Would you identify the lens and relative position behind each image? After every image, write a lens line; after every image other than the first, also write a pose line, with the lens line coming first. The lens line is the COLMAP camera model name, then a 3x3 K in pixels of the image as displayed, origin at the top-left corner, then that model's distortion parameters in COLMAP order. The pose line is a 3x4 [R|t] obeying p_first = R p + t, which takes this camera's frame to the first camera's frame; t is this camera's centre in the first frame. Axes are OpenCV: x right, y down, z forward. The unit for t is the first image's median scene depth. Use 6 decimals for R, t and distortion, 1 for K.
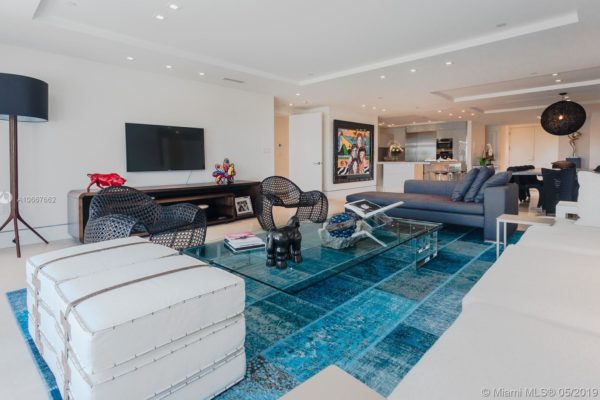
lens RADIAL K [[312.5, 0, 300.9], [0, 312.5, 169.2], [0, 0, 1]] dist [0.001647, 0.000303]
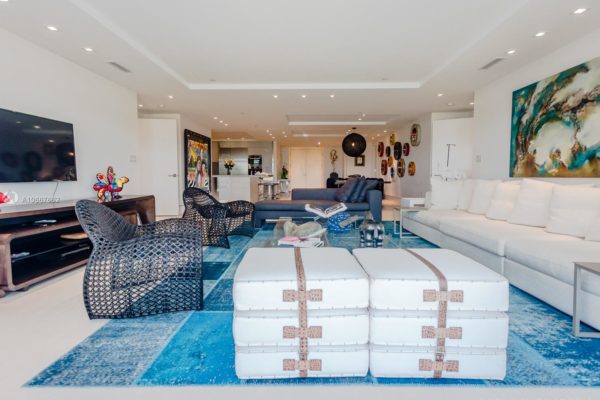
lens RADIAL K [[310.3, 0, 300.4], [0, 310.3, 191.5], [0, 0, 1]] dist [0.014060, -0.000290]
pose [[0.739952, -0.027944, 0.672078, -0.250217], [0.013707, 0.999556, 0.026469, 0.008074], [-0.672520, -0.010374, 0.740007, 0.071449]]
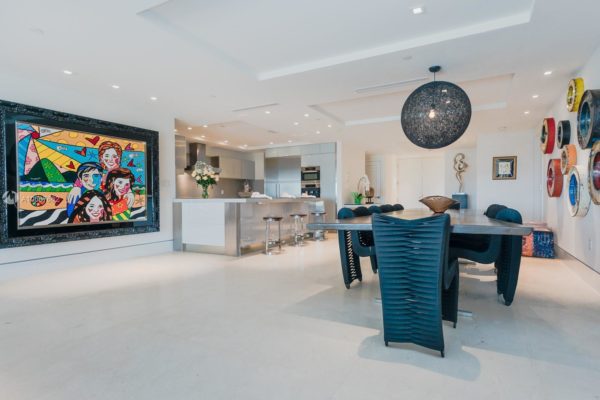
lens RADIAL K [[315.4, 0, 322.7], [0, 315.4, 201.3], [0, 0, 1]] dist [0.017526, 0.000356]
pose [[0.956734, 0.000766, 0.290961, 0.381301], [0.004367, 0.999846, -0.016992, -0.007895], [-0.290930, 0.017528, 0.956584, 0.416271]]
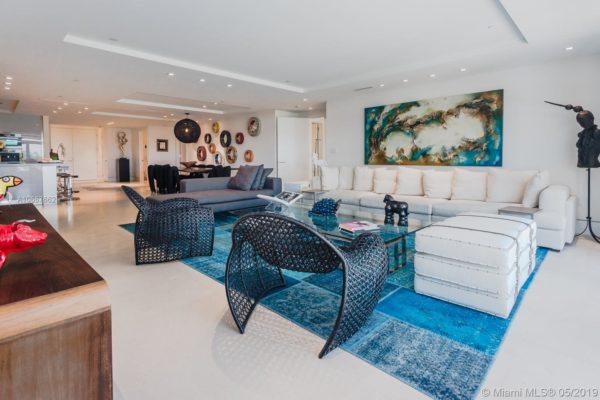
lens RADIAL K [[299.0, 0, 302.2], [0, 299.0, 169.6], [0, 0, 1]] dist [0.014447, 0.000236]
pose [[0.024540, -0.031640, 0.999198, -0.386255], [0.031235, 0.999035, 0.030867, -0.011732], [-0.999211, 0.030452, 0.025505, 0.344522]]
